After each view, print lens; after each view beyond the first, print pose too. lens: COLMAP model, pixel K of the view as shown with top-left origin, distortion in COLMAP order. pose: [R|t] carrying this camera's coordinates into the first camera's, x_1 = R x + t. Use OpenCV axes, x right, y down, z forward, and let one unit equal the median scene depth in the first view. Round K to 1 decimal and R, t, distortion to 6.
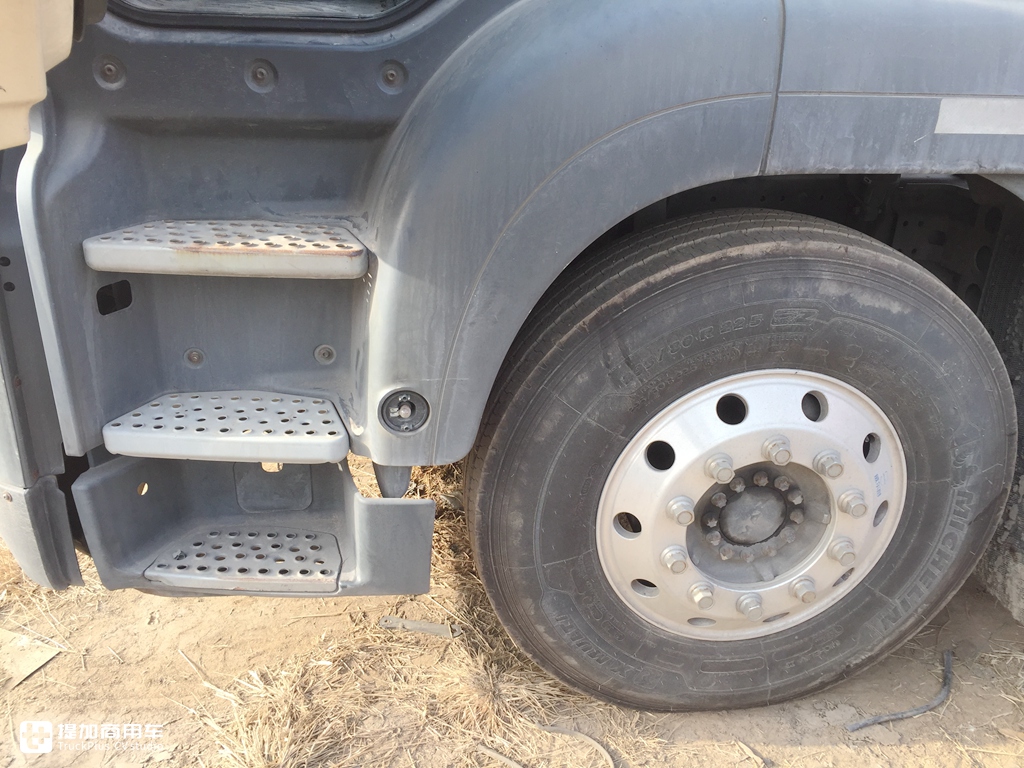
lens RADIAL K [[869.7, 0, 512.0], [0, 869.7, 384.0], [0, 0, 1]] dist [0.098555, -0.146375]
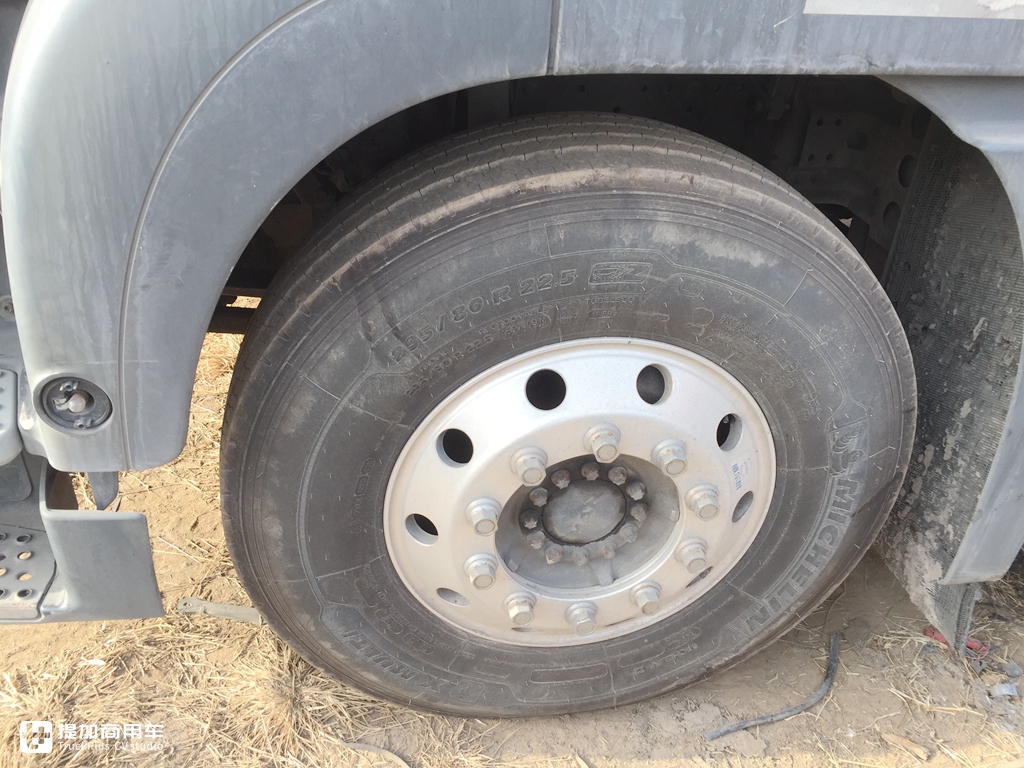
lens RADIAL K [[869.7, 0, 512.0], [0, 869.7, 384.0], [0, 0, 1]] dist [0.098555, -0.146375]
pose [[0.999472, 0.000381, 0.032500, 0.190071], [-0.004925, 0.990159, 0.139858, -0.078874], [-0.032127, -0.139944, 0.989638, 0.240743]]
